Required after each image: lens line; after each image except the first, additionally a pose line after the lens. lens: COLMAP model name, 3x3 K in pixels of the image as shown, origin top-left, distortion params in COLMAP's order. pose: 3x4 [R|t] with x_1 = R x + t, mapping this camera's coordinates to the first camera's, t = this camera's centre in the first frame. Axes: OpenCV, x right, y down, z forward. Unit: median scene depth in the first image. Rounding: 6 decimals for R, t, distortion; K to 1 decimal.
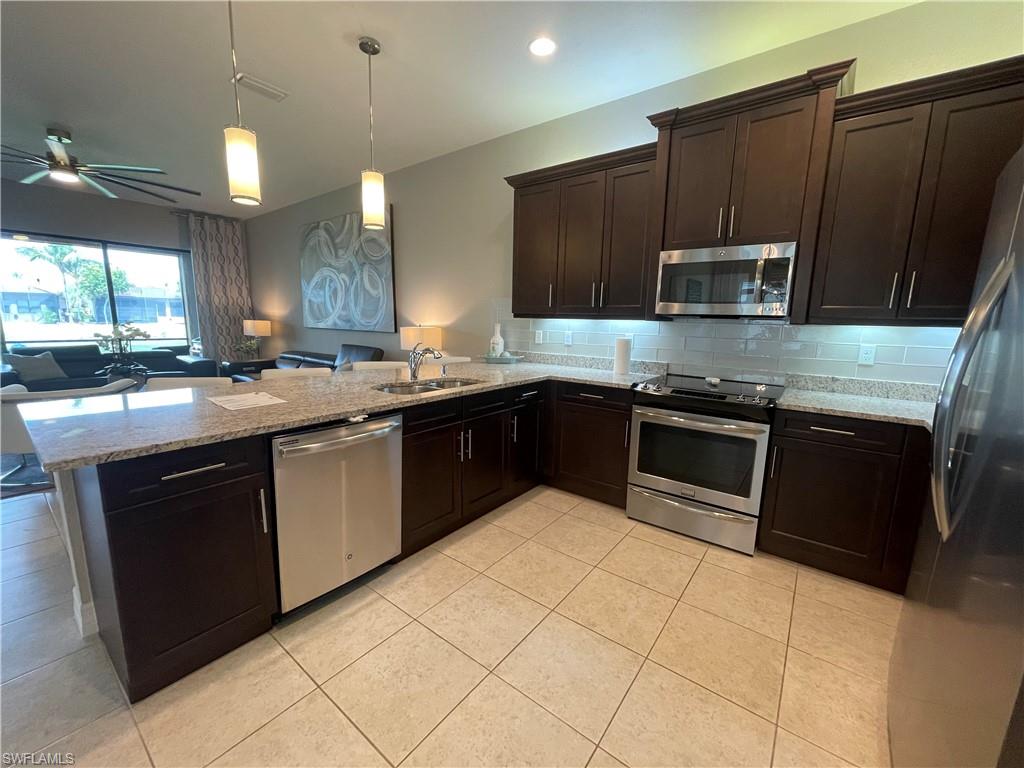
lens RADIAL K [[414.1, 0, 508.8], [0, 414.1, 386.1], [0, 0, 1]] dist [-0.002143, 0.000986]
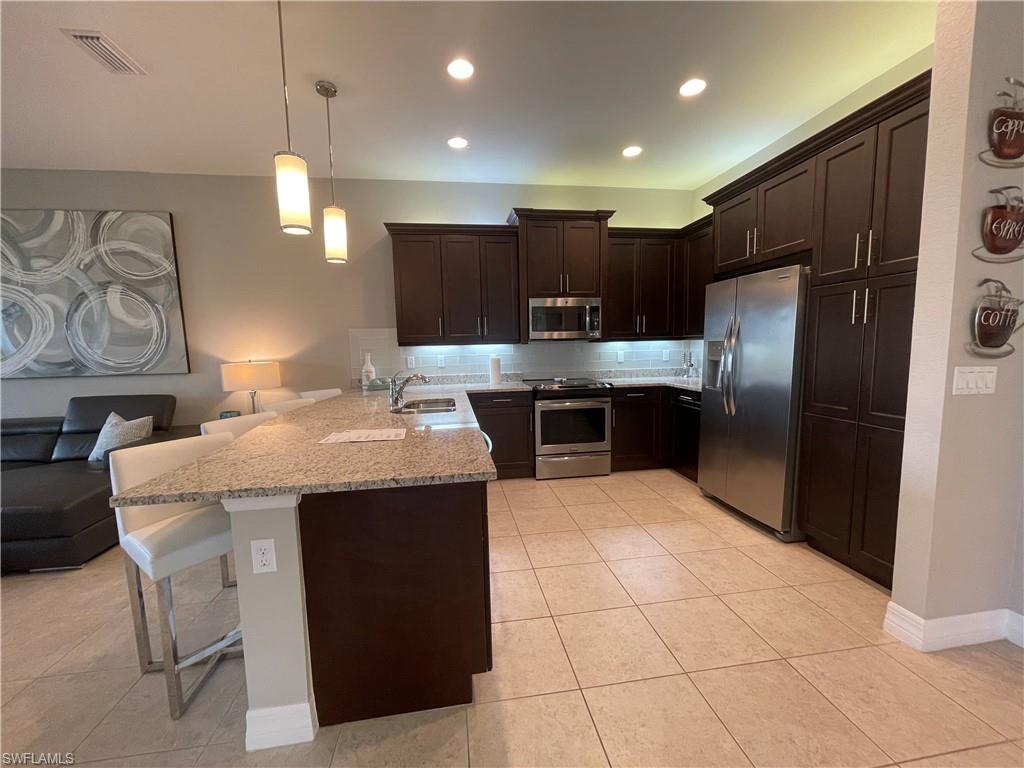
lens RADIAL K [[414.1, 0, 508.5], [0, 414.1, 386.3], [0, 0, 1]] dist [-0.002143, 0.000986]
pose [[0.689717, -0.109668, 0.715726, -0.589616], [0.153357, 0.988164, 0.003629, -0.018852], [-0.707653, 0.107259, 0.698372, 0.028411]]
